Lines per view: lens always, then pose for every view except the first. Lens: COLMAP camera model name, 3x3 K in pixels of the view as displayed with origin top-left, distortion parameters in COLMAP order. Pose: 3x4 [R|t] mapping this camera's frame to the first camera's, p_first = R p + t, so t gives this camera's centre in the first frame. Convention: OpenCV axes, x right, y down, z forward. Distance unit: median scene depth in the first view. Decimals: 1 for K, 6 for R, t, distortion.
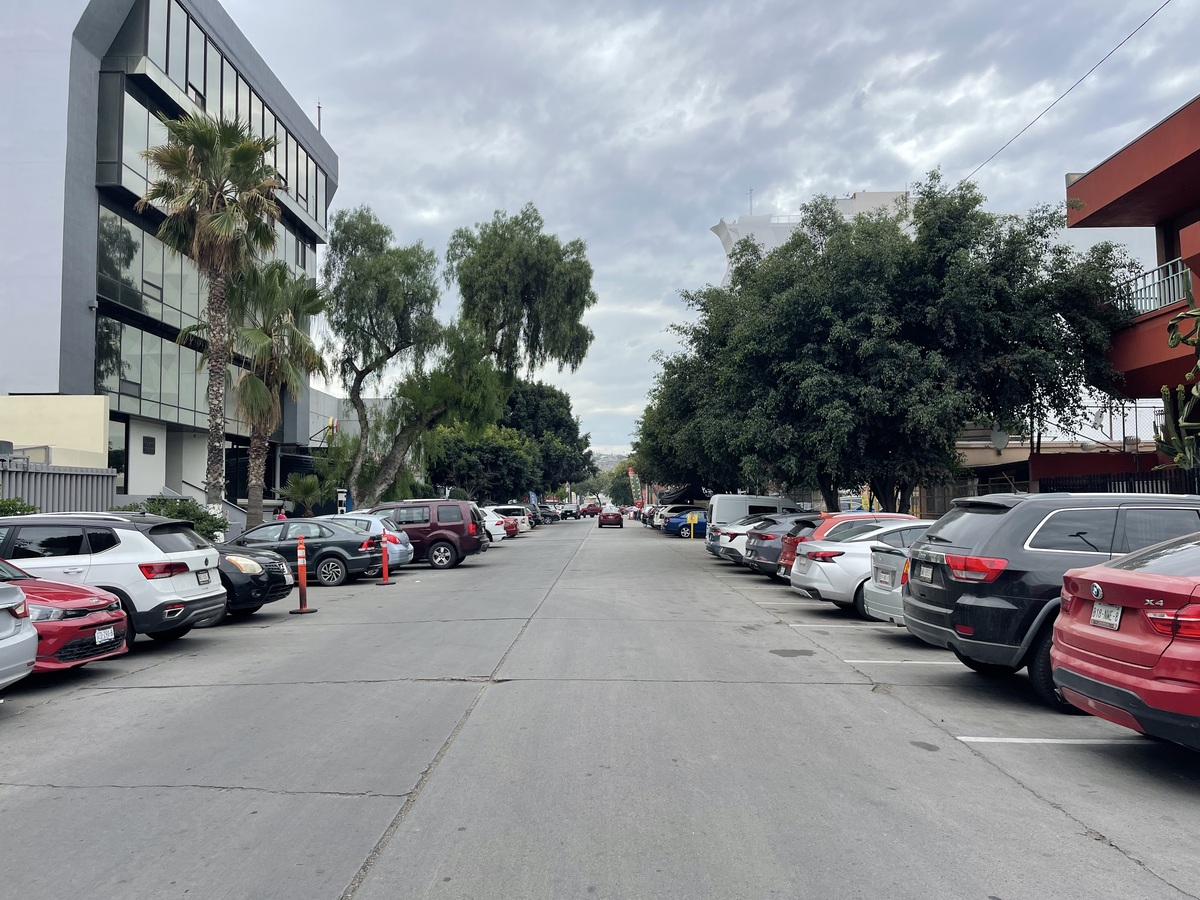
lens RADIAL K [[907.8, 0, 594.2], [0, 907.8, 452.6], [0, 0, 1]] dist [0.077886, -0.106153]
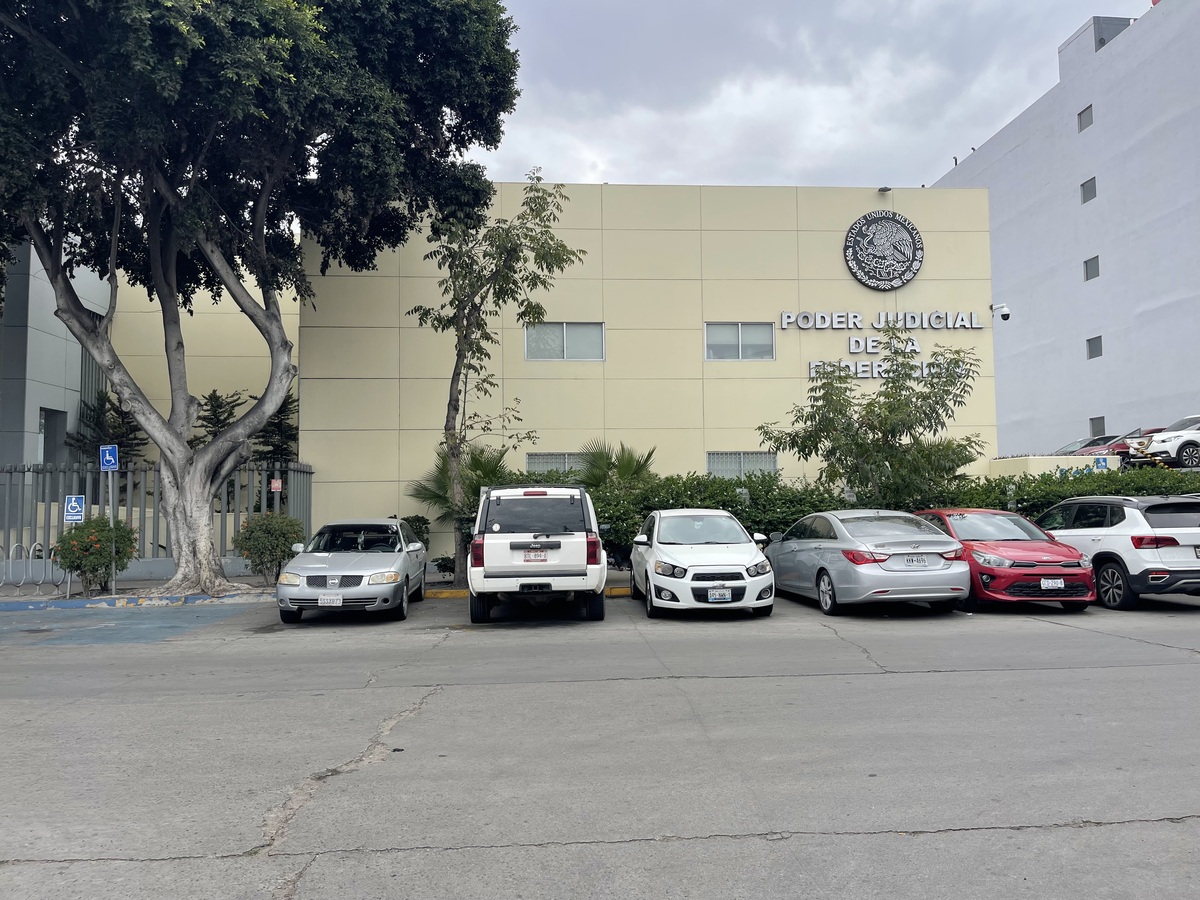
lens RADIAL K [[907.8, 0, 603.6], [0, 907.8, 444.4], [0, 0, 1]] dist [0.077886, -0.106153]
pose [[0.083692, -0.054527, -0.994999, 1.311859], [0.068419, 0.996460, -0.048852, 0.019161], [0.994140, -0.063989, 0.087126, 0.367937]]
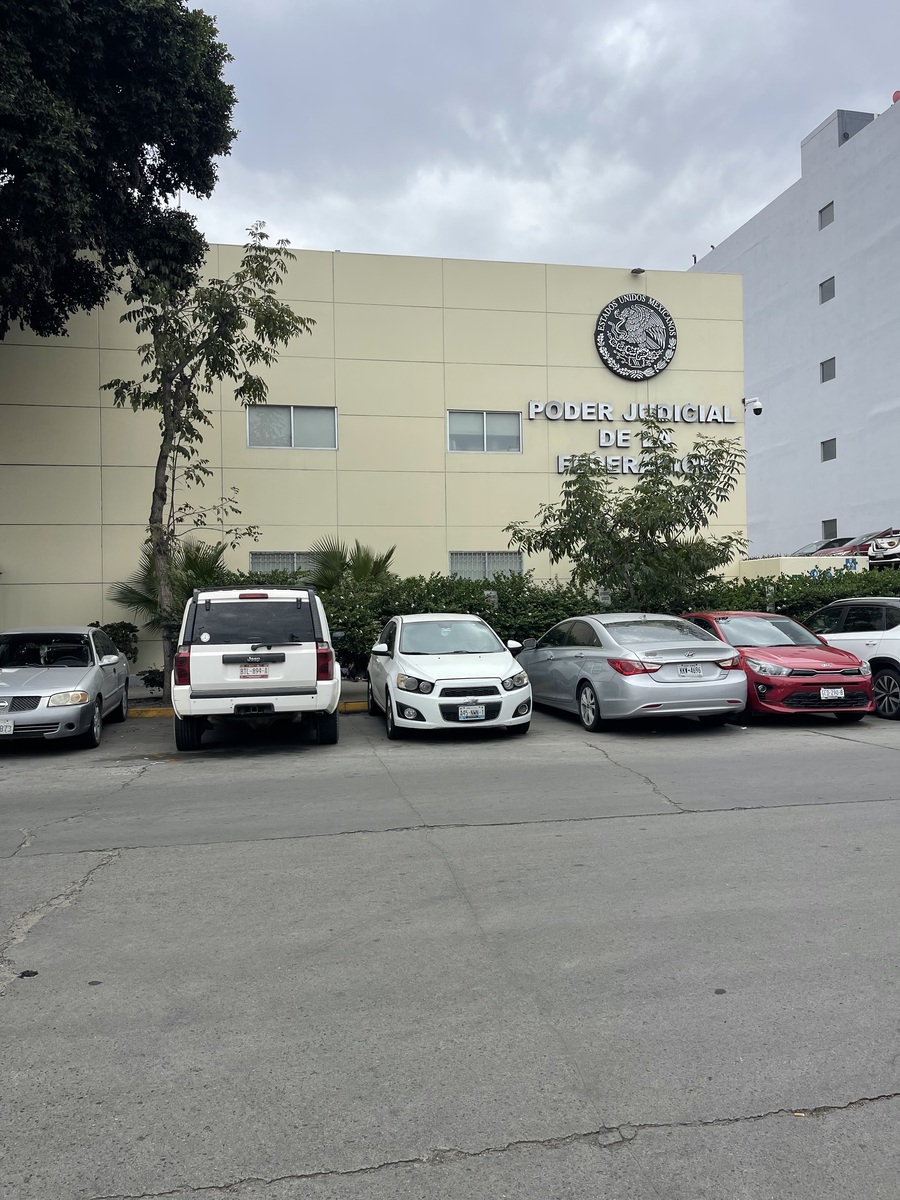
lens RADIAL K [[907.8, 0, 450.8], [0, 907.8, 602.5], [0, 0, 1]] dist [0.077886, -0.106153]
pose [[0.206965, 0.004450, -0.978338, 0.965935], [0.069519, 0.997395, 0.019244, 0.023489], [0.975875, -0.071996, 0.206117, 0.397437]]
